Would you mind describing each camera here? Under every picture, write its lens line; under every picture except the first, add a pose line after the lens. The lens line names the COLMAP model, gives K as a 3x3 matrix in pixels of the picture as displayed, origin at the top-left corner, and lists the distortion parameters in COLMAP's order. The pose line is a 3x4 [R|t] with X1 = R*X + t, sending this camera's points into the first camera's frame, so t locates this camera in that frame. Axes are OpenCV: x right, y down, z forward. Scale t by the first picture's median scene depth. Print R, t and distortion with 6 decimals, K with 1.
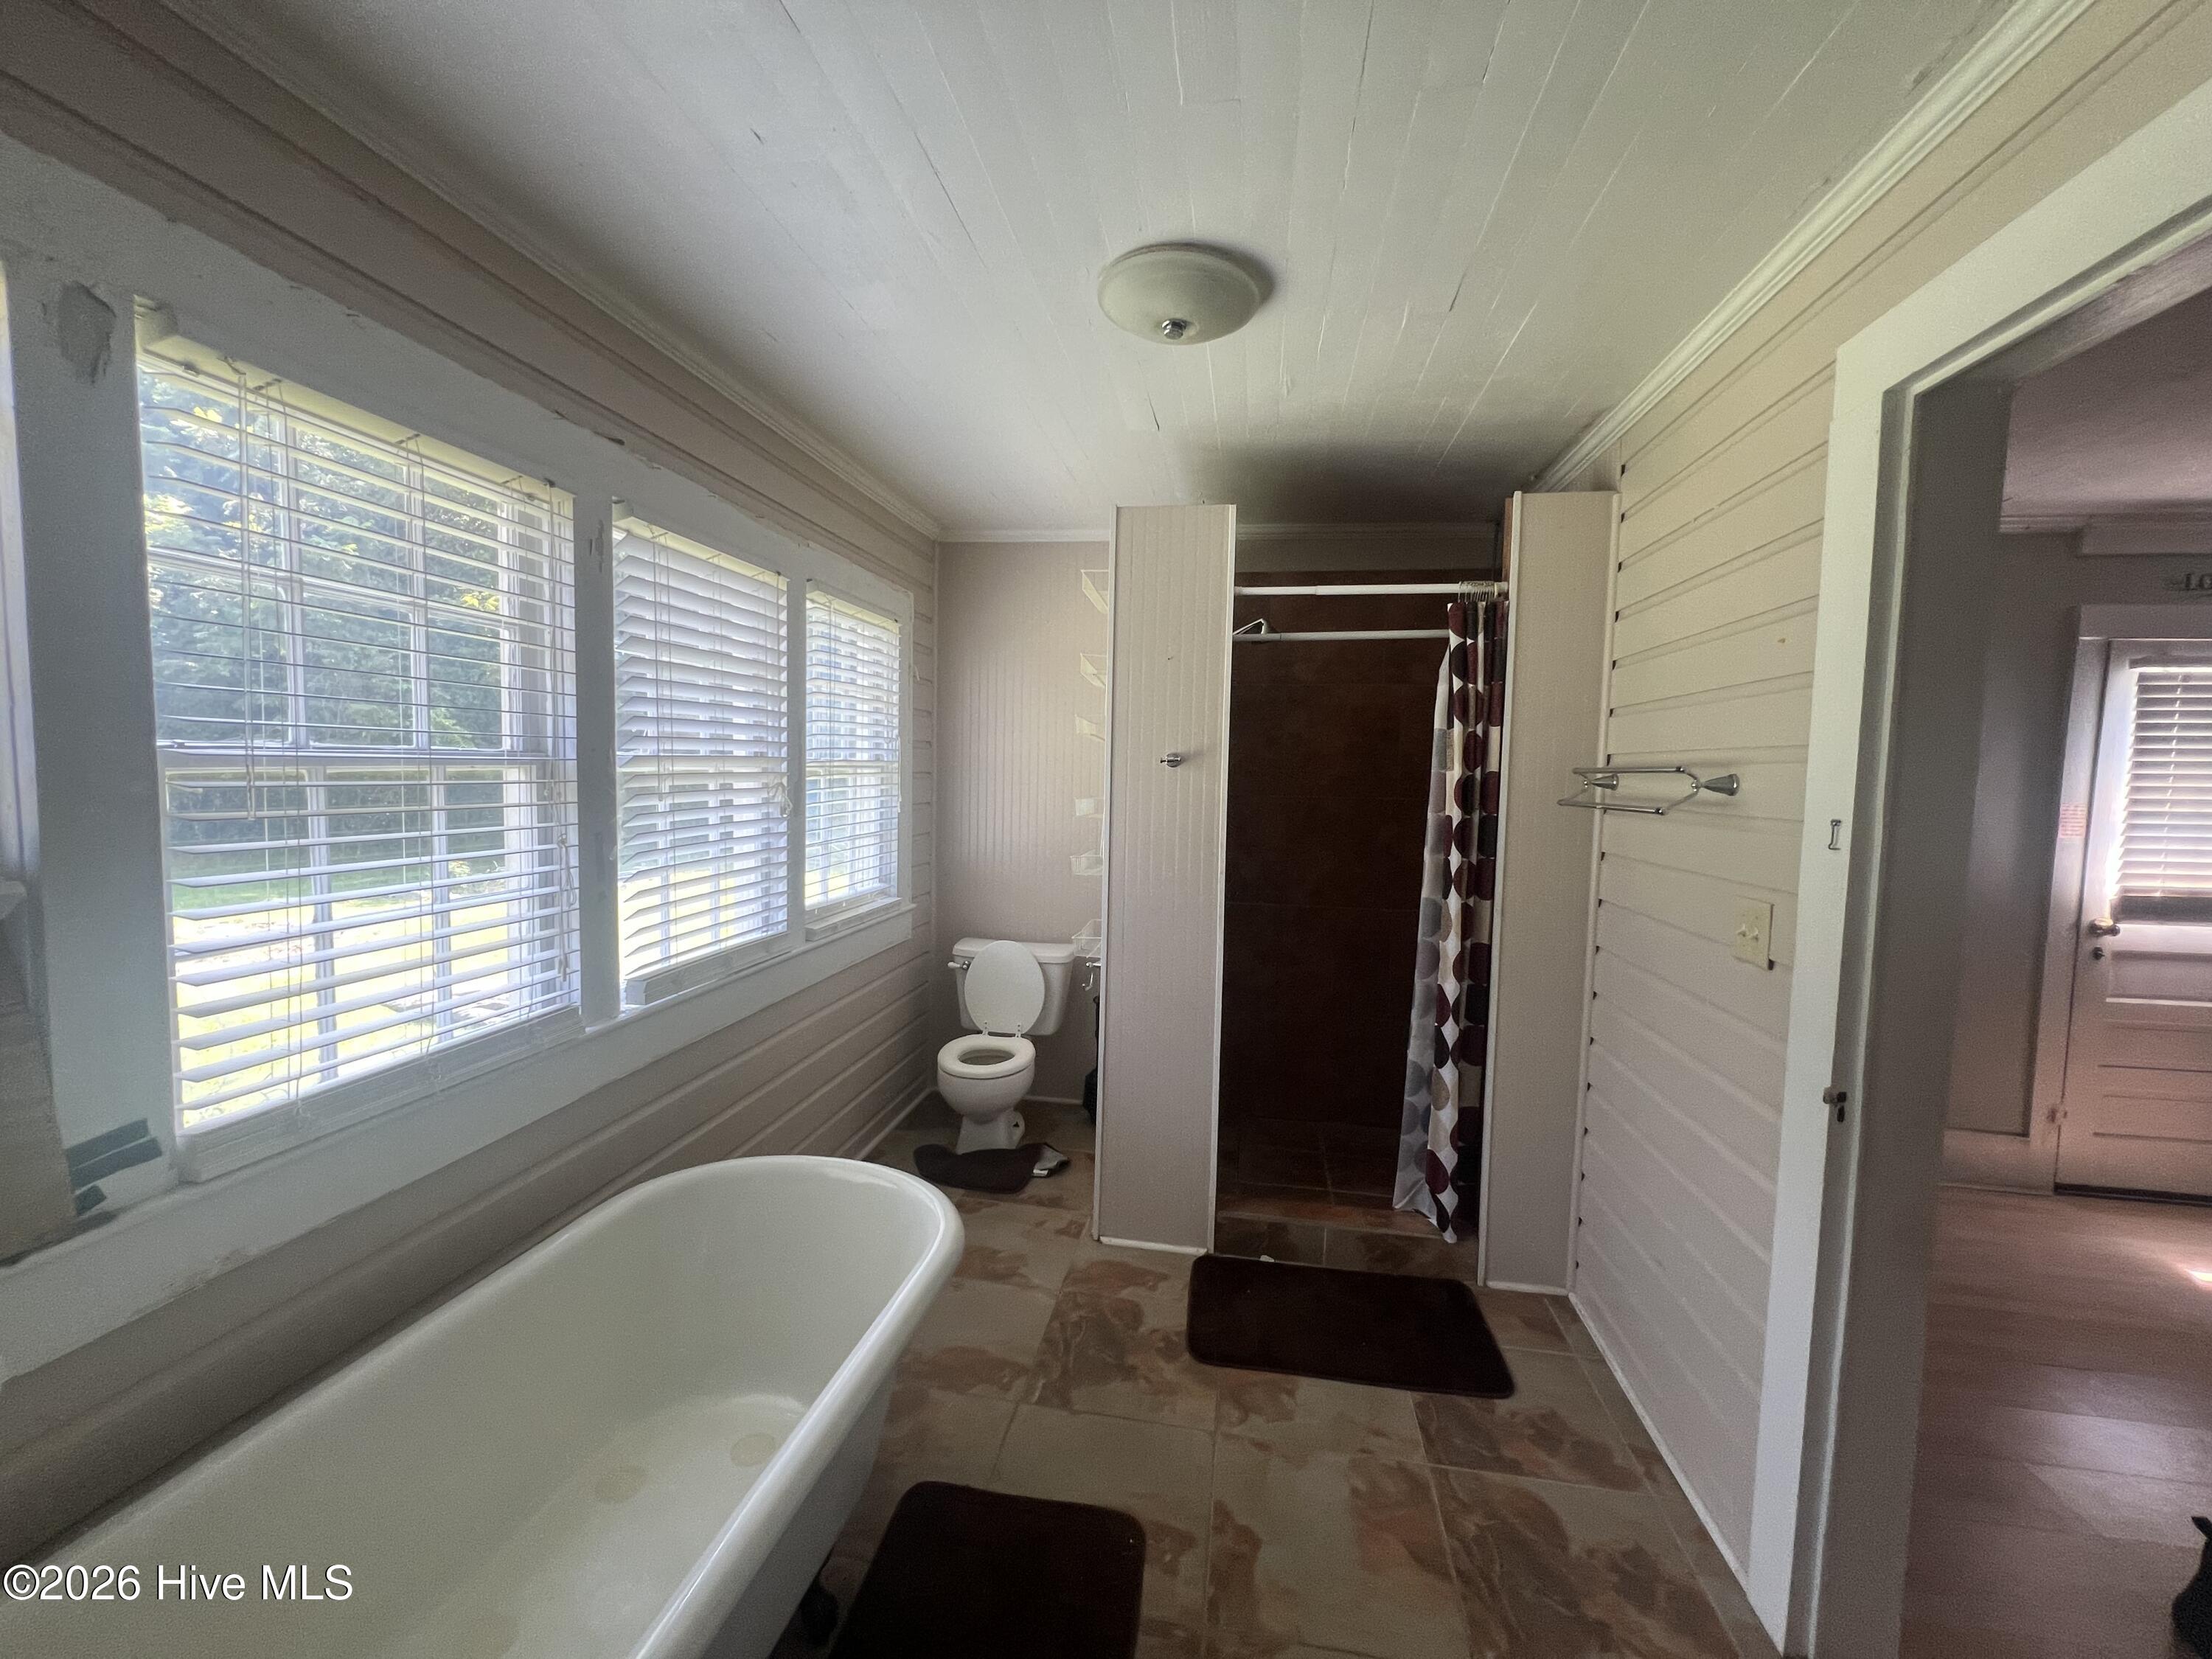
lens RADIAL K [[892.0, 0, 1104.3], [0, 892.0, 832.4], [0, 0, 1]] dist [-0.000138, 0.000116]
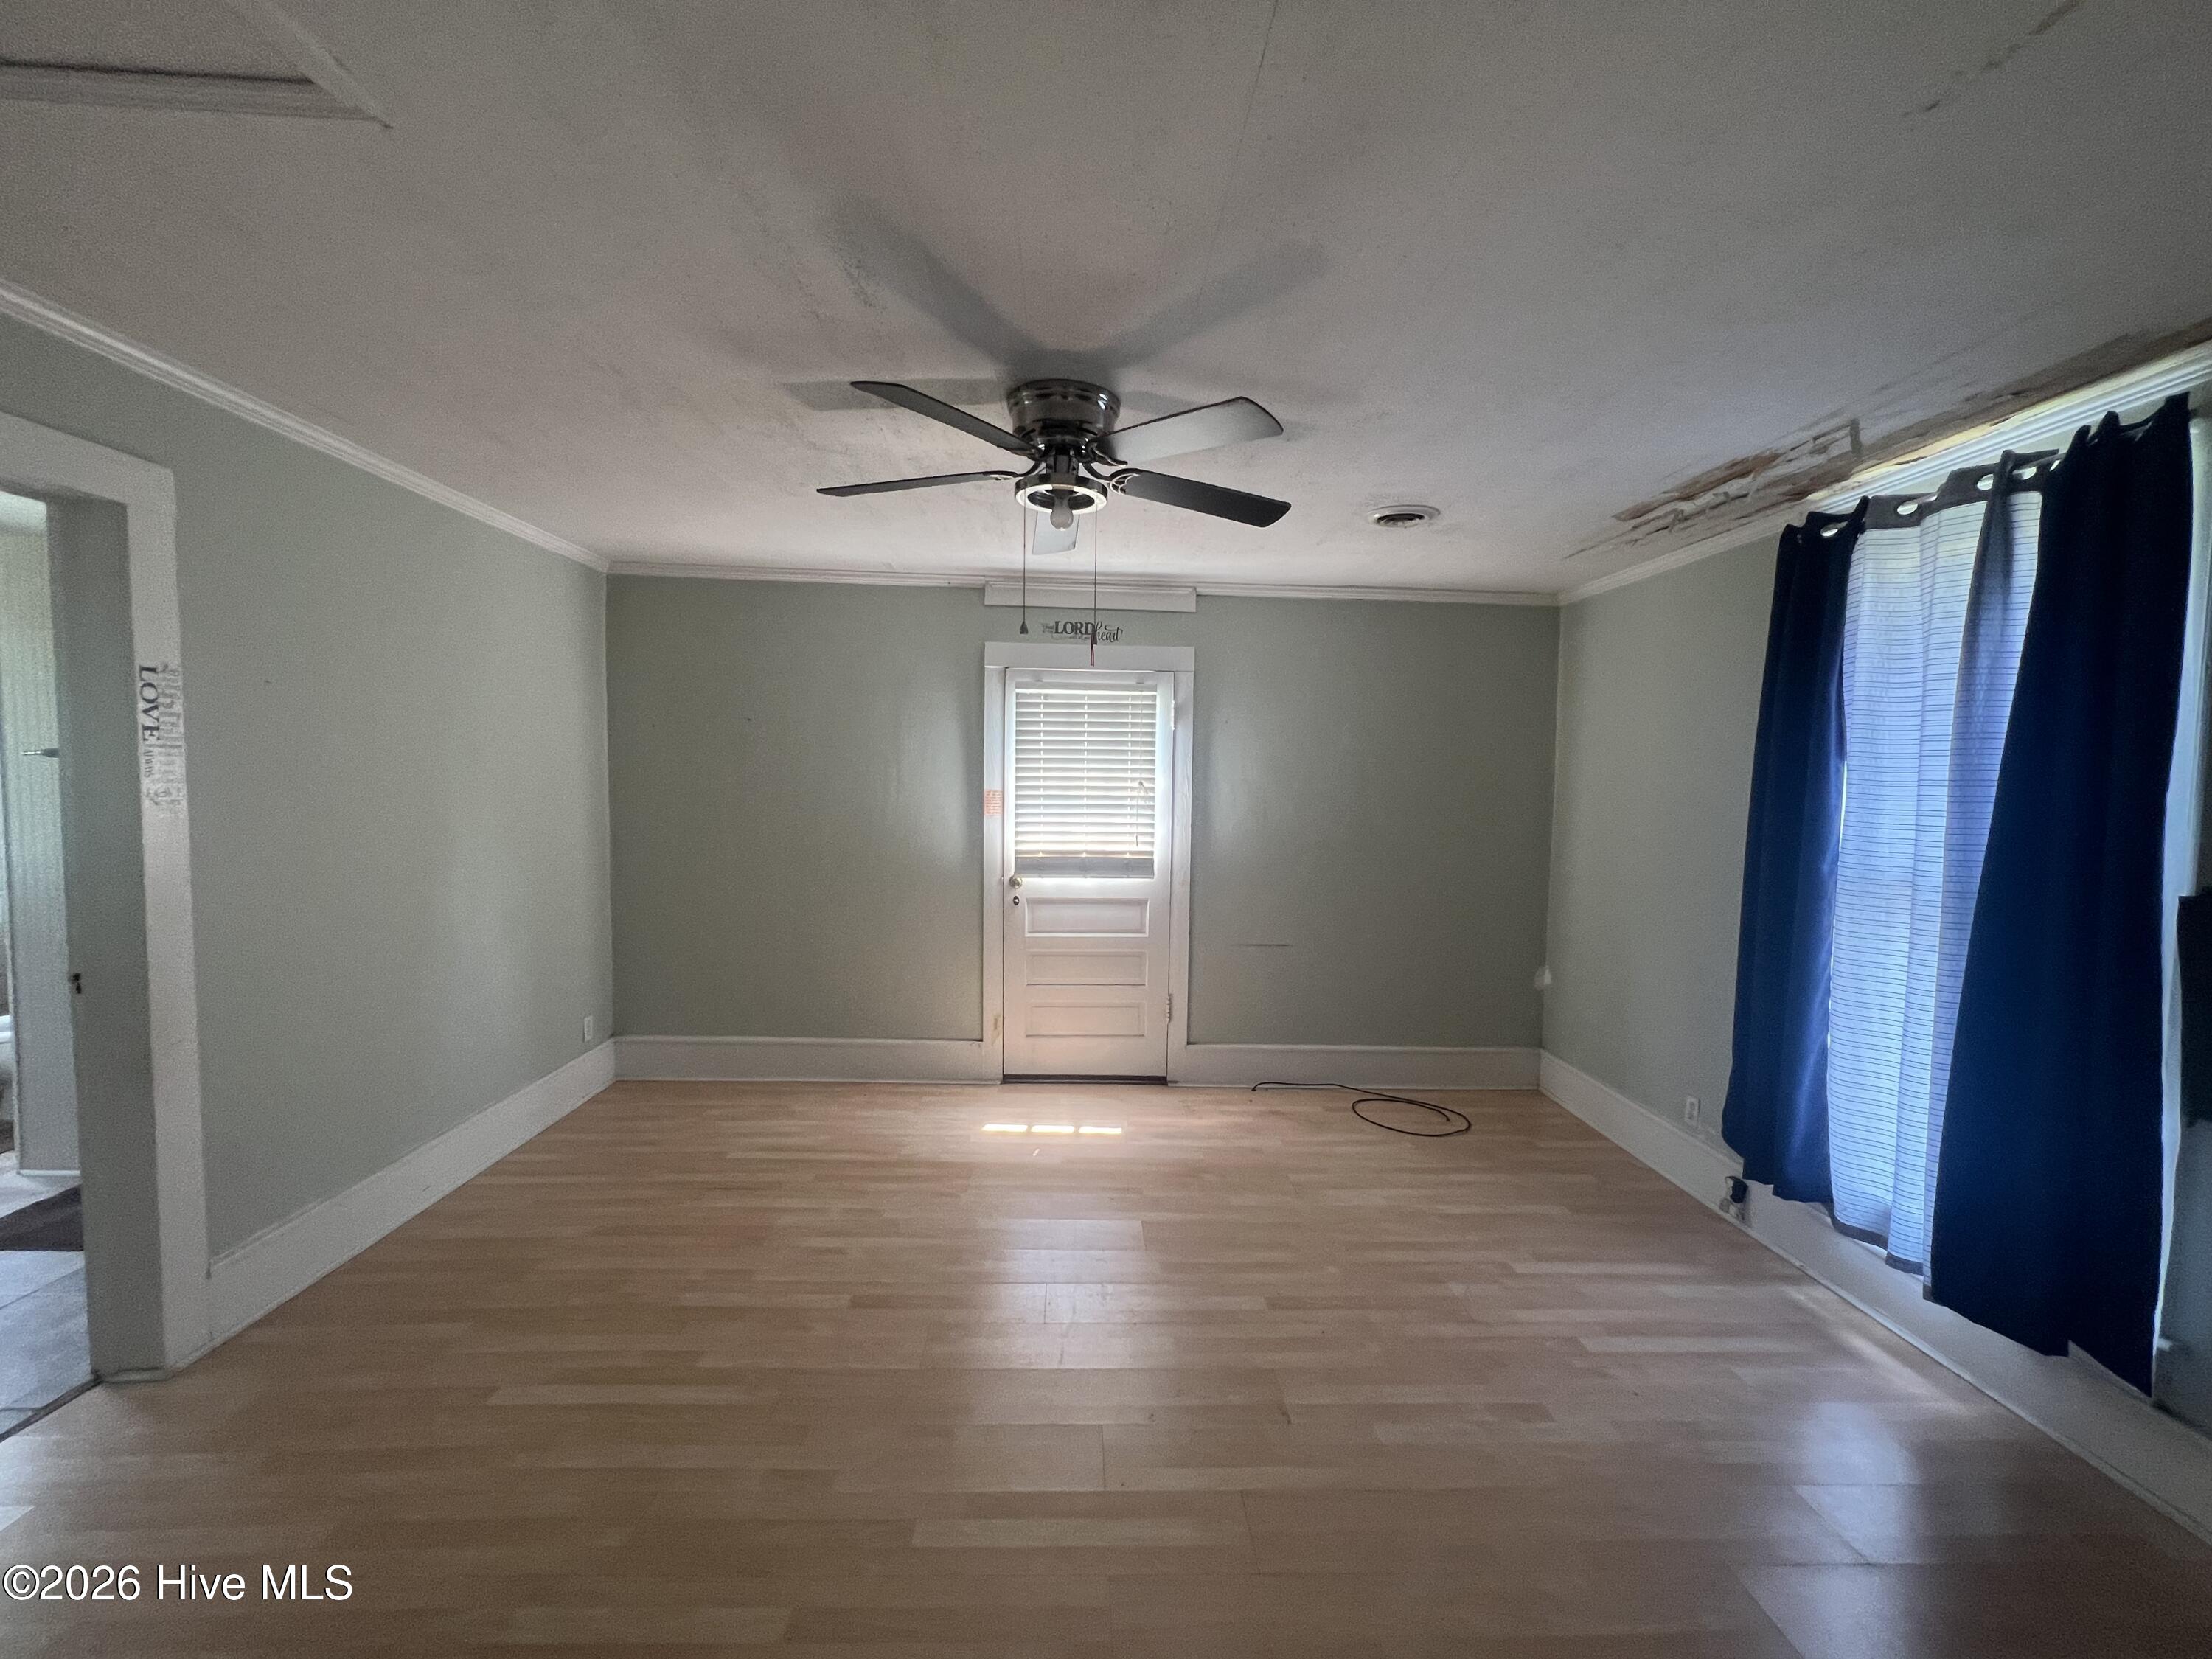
lens RADIAL K [[892.0, 0, 1112.5], [0, 892.0, 832.5], [0, 0, 1]] dist [-0.000138, 0.000116]
pose [[0.979341, -0.015273, 0.201638, 1.005288], [0.017010, 0.999832, -0.006882, 0.045635], [-0.201499, 0.010170, 0.979436, -0.354980]]
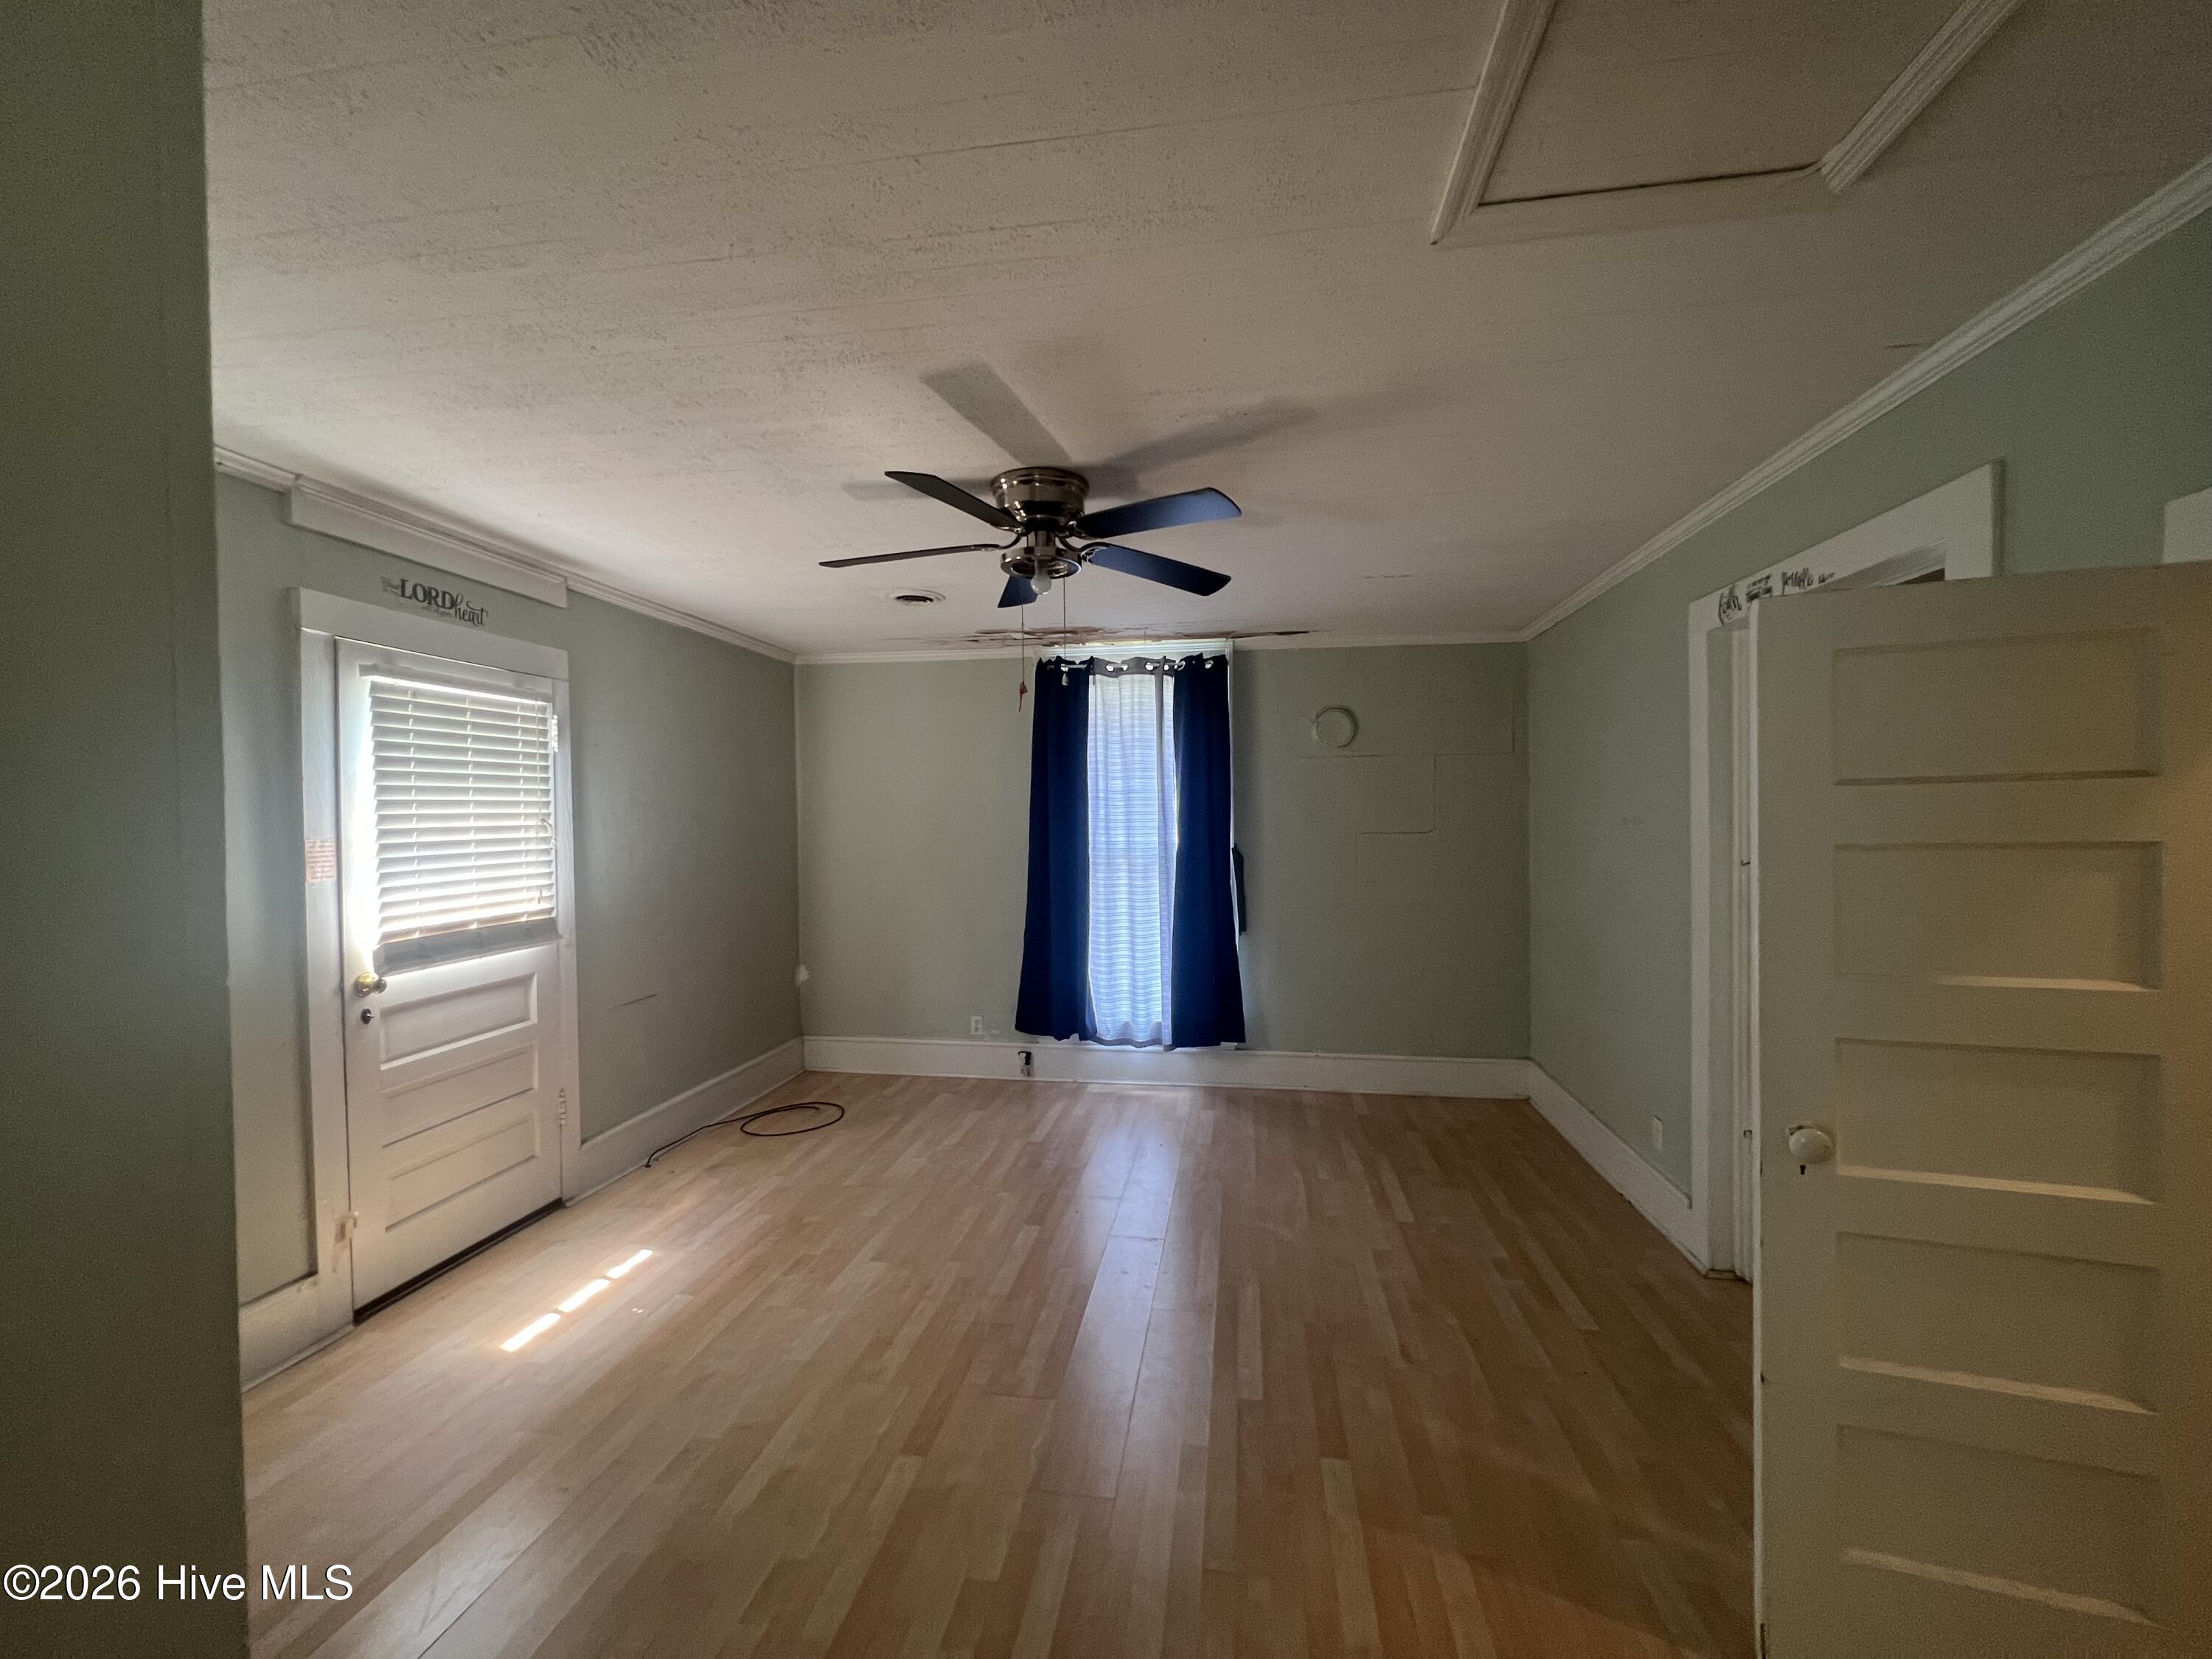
lens RADIAL K [[892.0, 0, 1110.6], [0, 892.0, 831.0], [0, 0, 1]] dist [-0.000138, 0.000116]
pose [[-0.013909, -0.040136, 0.999097, 0.287123], [0.081916, 0.995790, 0.041143, -0.013732], [-0.996542, 0.082414, -0.010563, 0.310152]]
